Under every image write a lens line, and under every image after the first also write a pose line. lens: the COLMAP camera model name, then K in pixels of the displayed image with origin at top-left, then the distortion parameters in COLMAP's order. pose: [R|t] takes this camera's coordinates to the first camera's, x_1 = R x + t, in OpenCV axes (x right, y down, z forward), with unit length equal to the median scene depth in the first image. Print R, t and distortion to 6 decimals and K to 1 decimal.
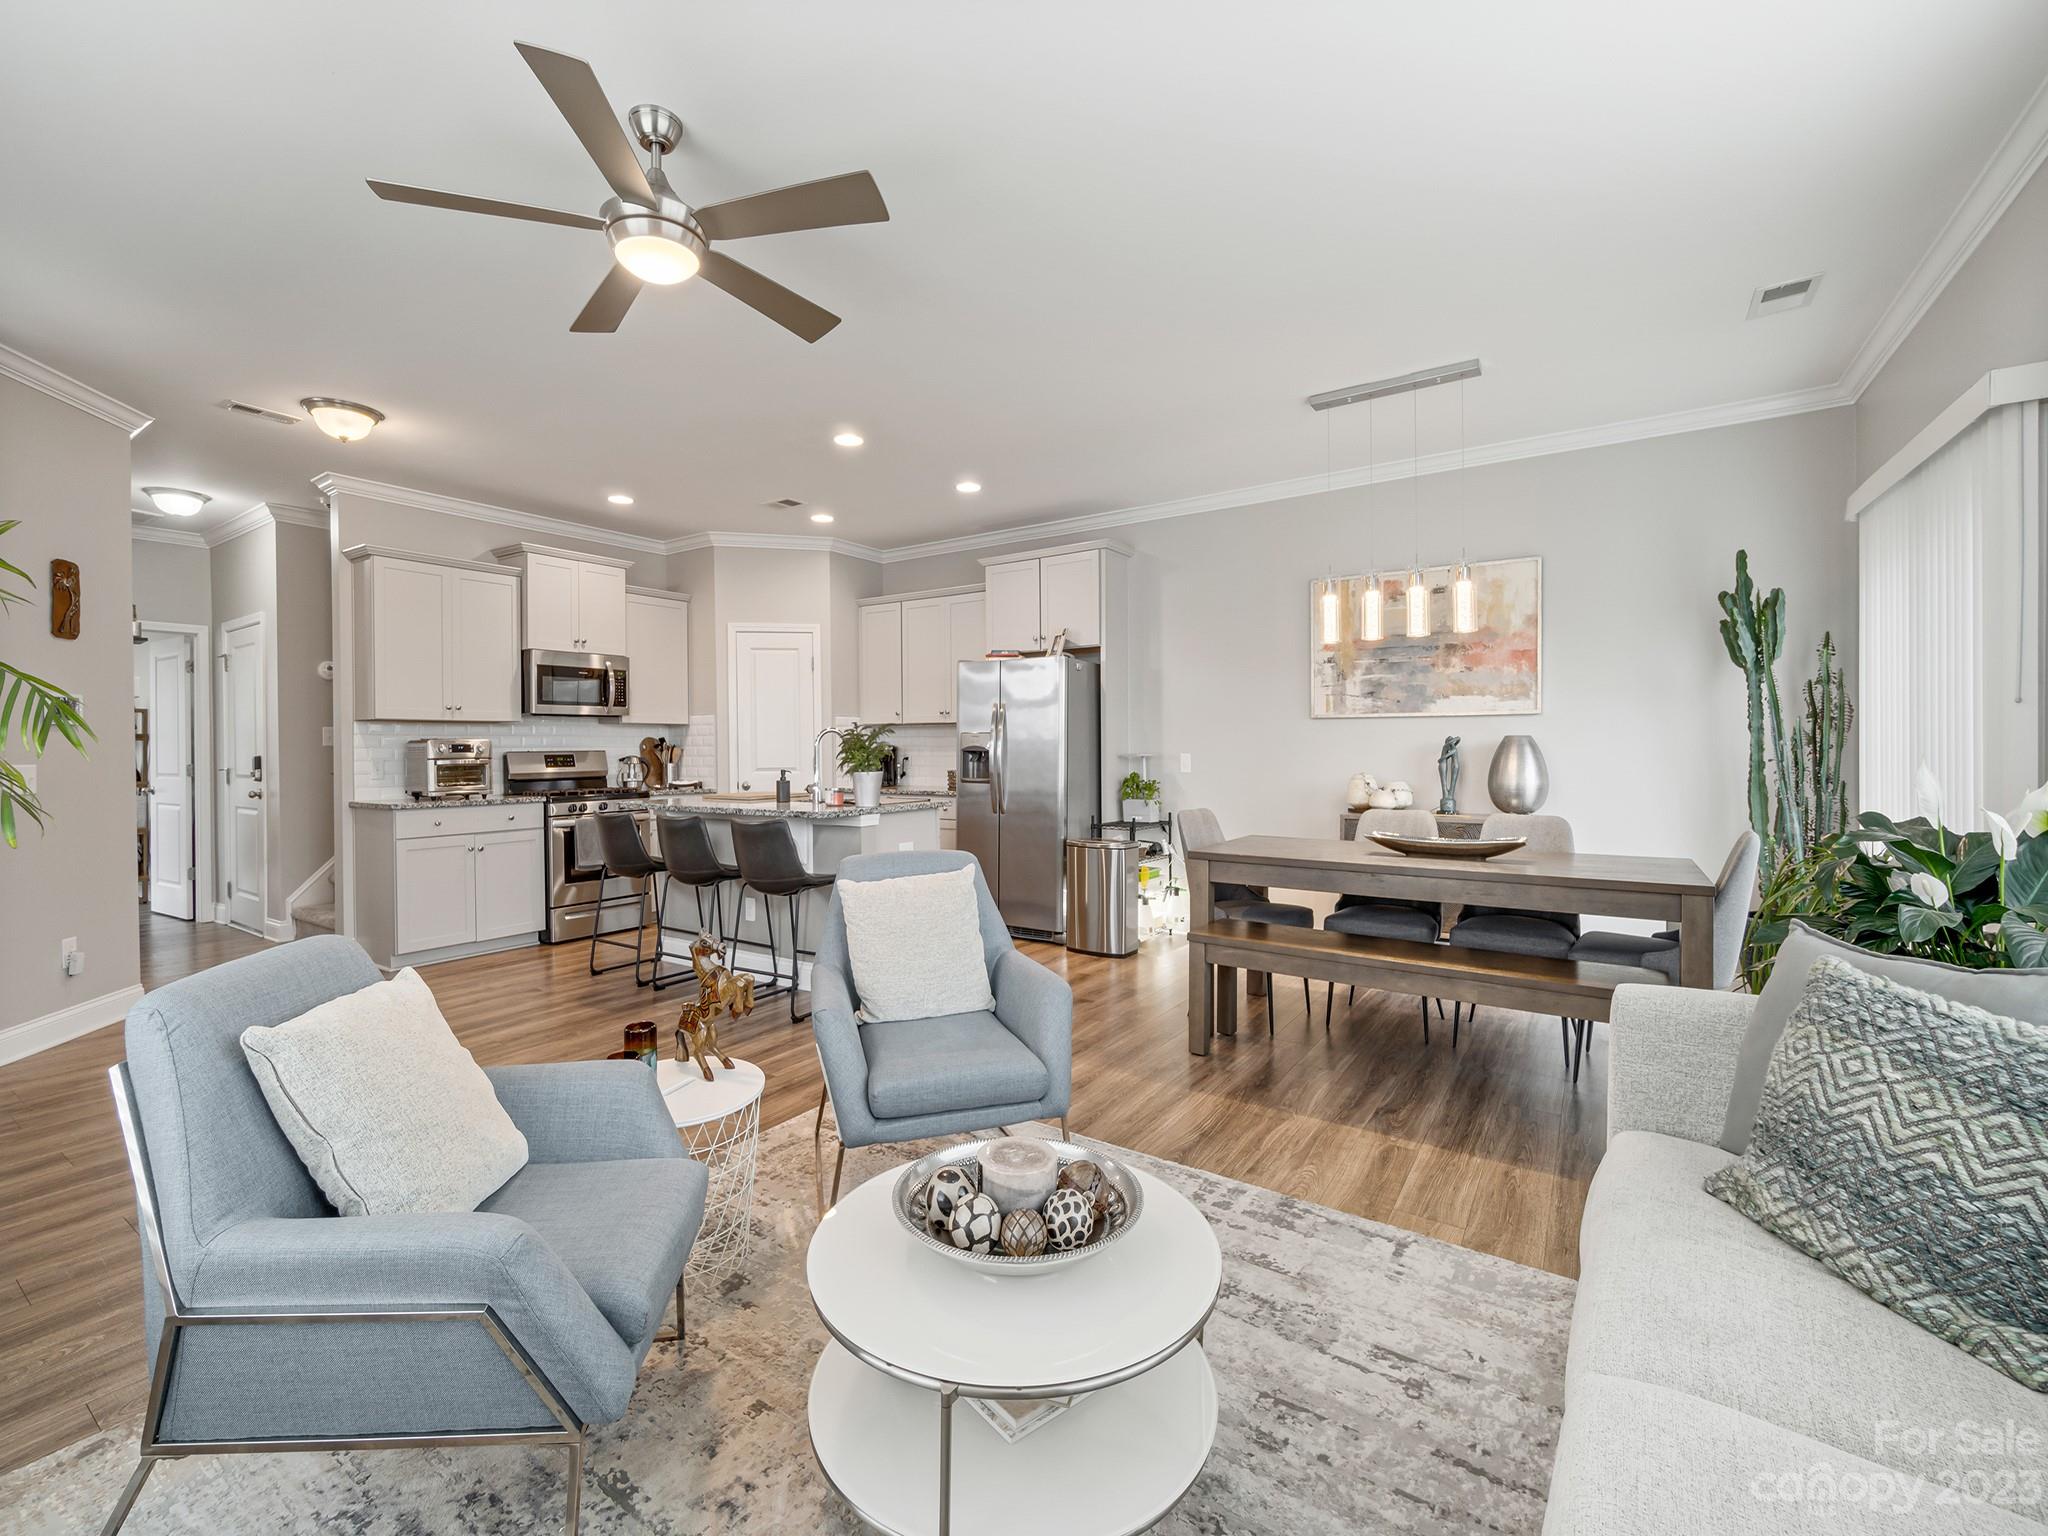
lens RADIAL K [[884.0, 0, 993.2], [0, 884.0, 752.5], [0, 0, 1]] dist [-0.005955, 0.001076]
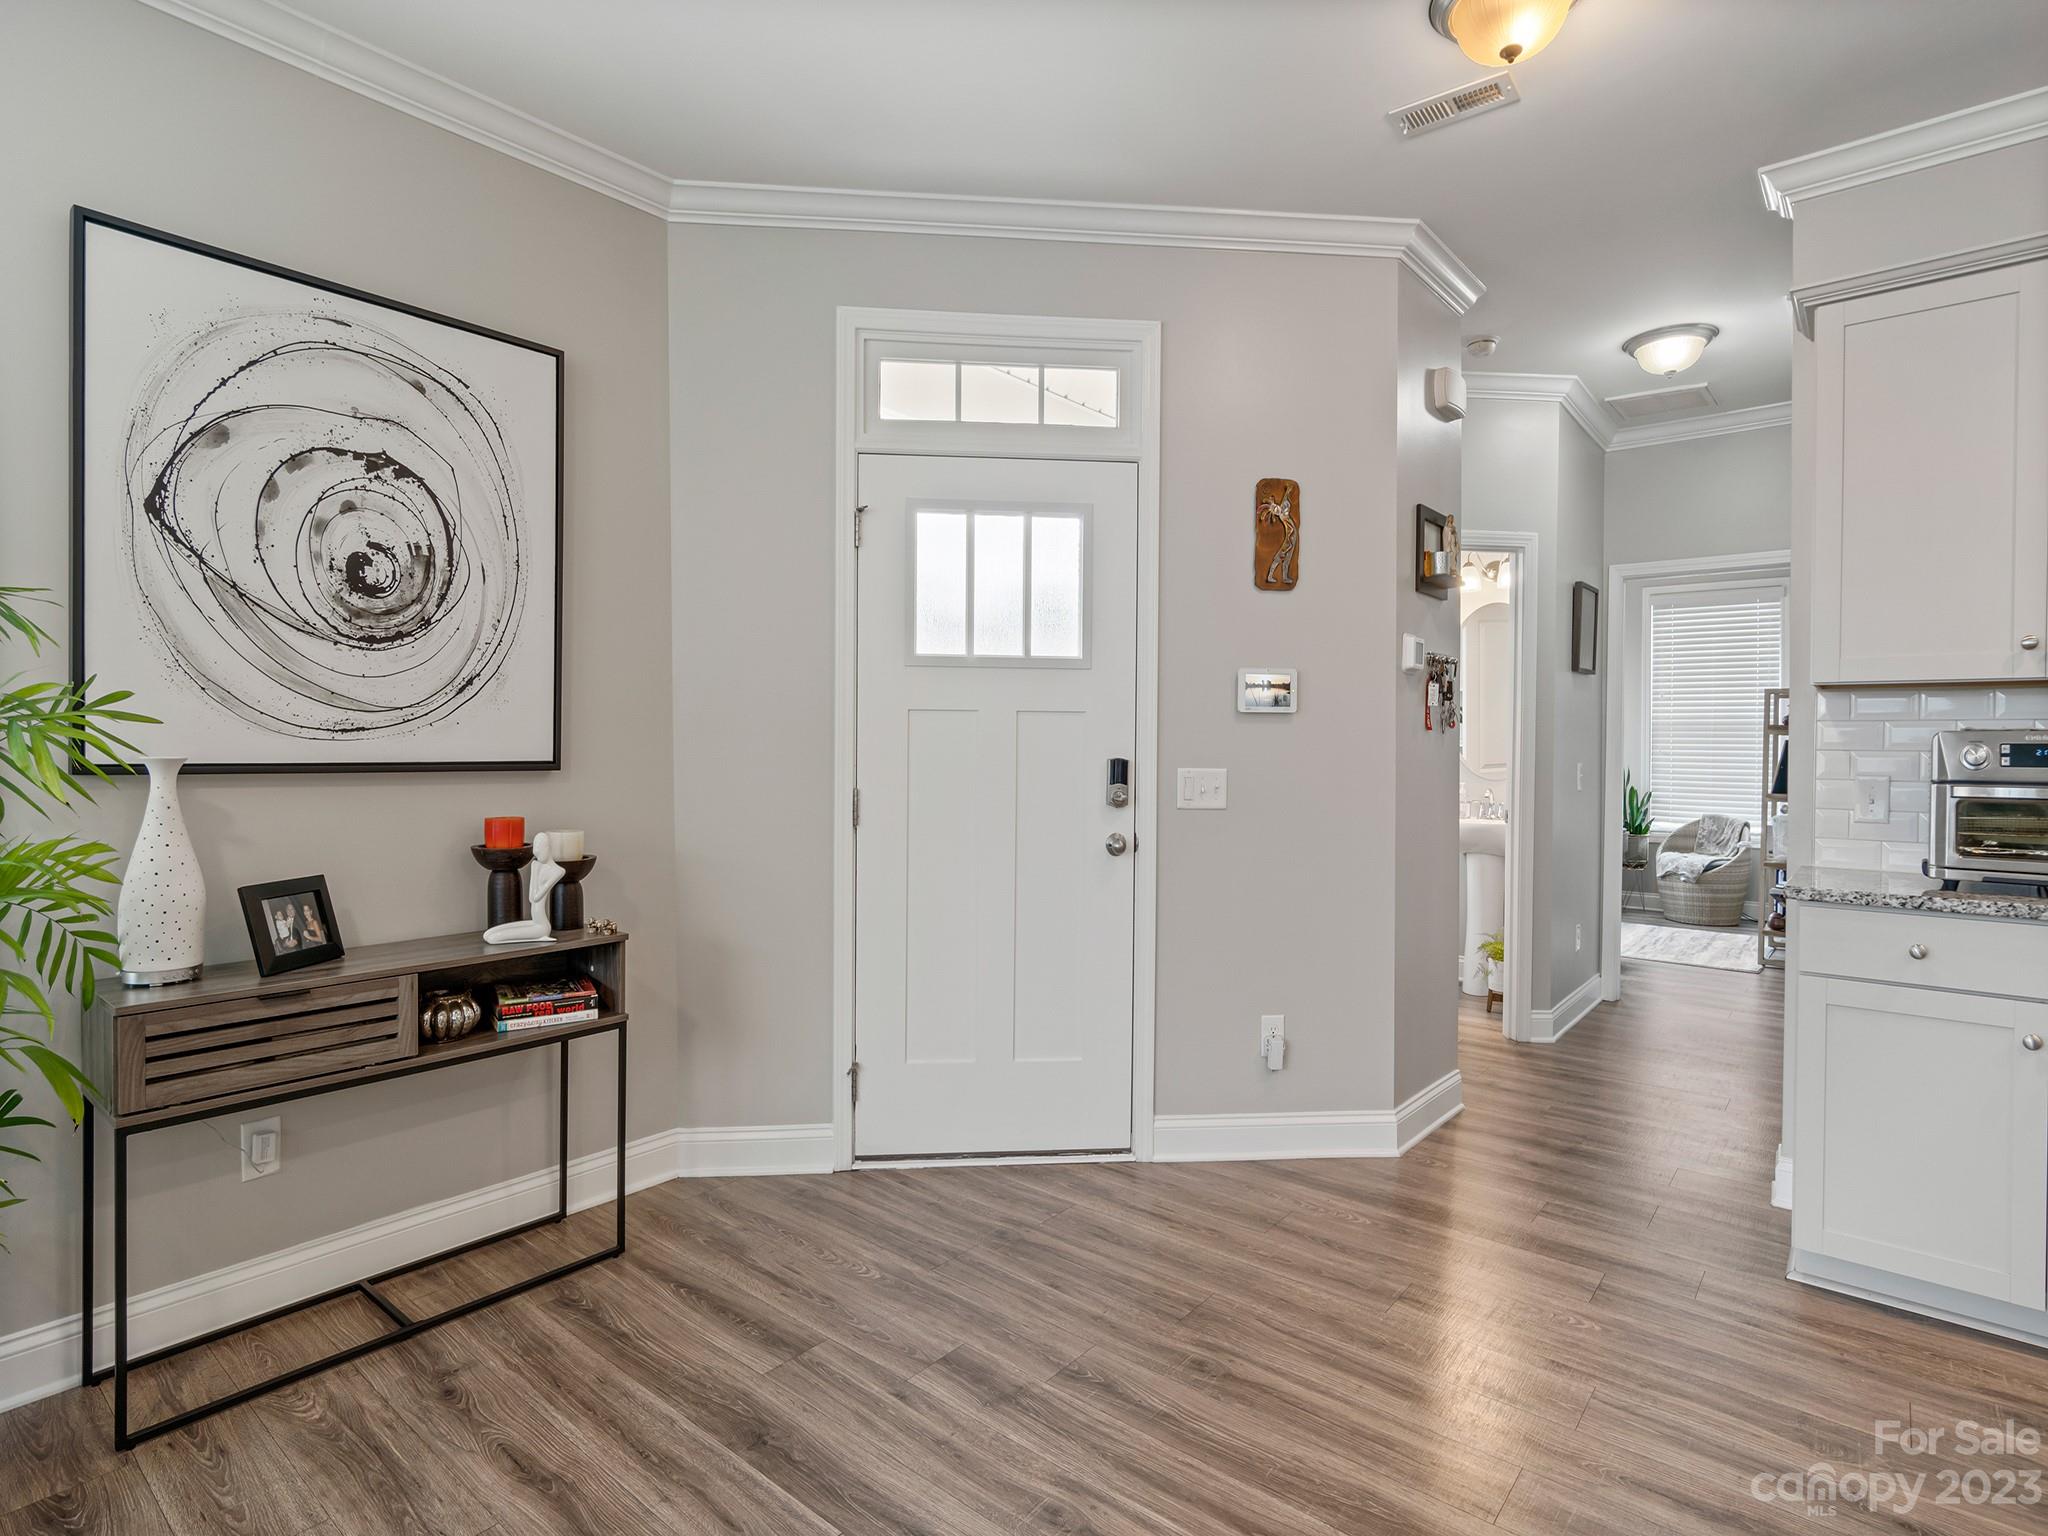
lens RADIAL K [[1053.3, 0, 1001.9], [0, 1053.3, 753.2], [0, 0, 1]] dist [-0.004363, 0.001146]
pose [[-0.097041, 0.016002, -0.995152, -0.127197], [-0.012146, 0.999777, 0.017261, -0.007263], [0.995206, 0.013762, -0.096825, 0.584546]]
